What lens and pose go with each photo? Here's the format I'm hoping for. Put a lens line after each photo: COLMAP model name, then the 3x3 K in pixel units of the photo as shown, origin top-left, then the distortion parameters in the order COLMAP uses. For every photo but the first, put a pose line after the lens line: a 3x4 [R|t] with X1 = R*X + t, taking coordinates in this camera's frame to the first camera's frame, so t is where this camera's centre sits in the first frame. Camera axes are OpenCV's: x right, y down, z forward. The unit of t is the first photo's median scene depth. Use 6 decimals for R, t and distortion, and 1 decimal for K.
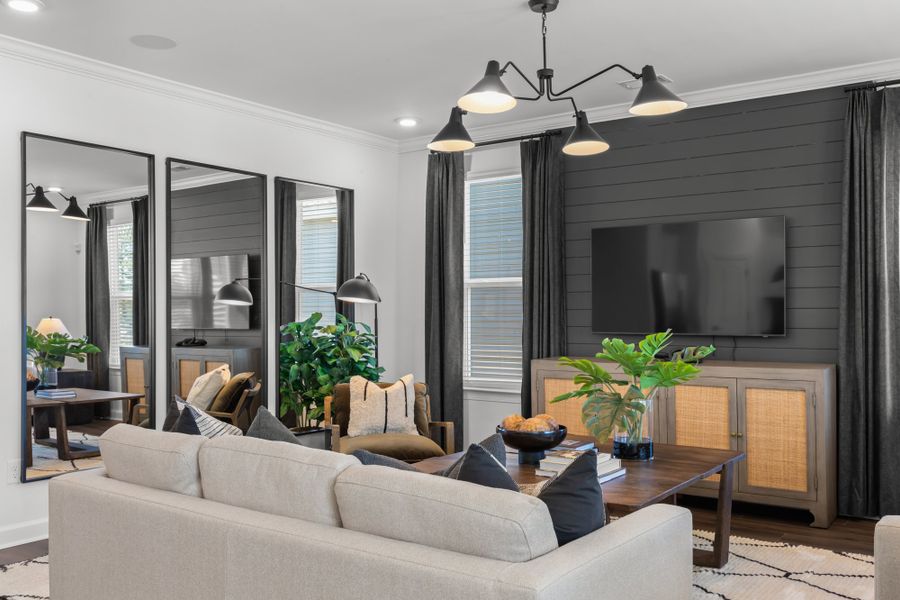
lens RADIAL K [[803.0, 0, 450.0], [0, 803.0, 300.0], [0, 0, 1]] dist [-0.017546, -0.008502]
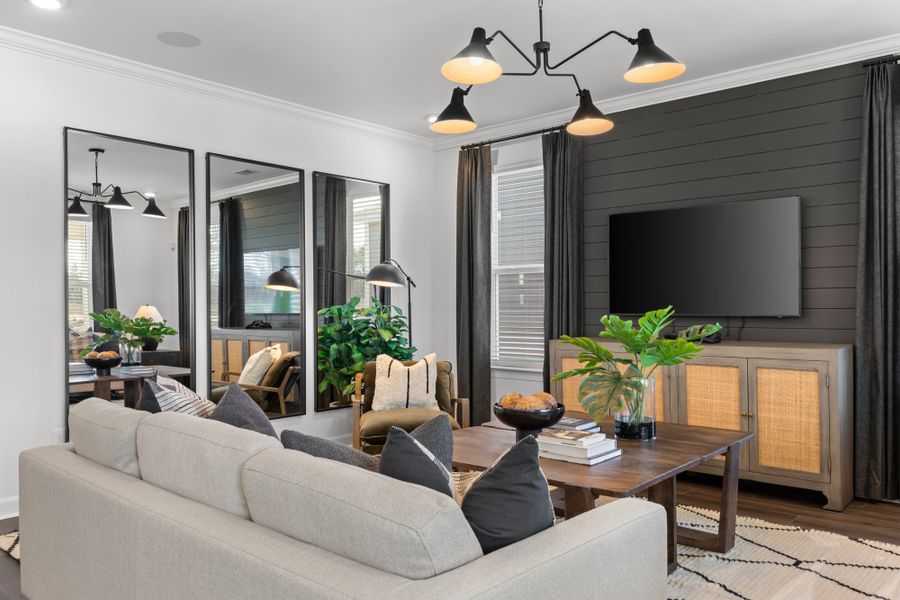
lens RADIAL K [[675.7, 0, 454.1], [0, 675.7, 301.1], [0, 0, 1]] dist [-0.008004, -0.004006]
pose [[0.995752, -0.002543, -0.092042, 0.072305], [0.003481, 0.999944, 0.010031, 0.017582], [0.092012, -0.010309, 0.995705, 0.133394]]
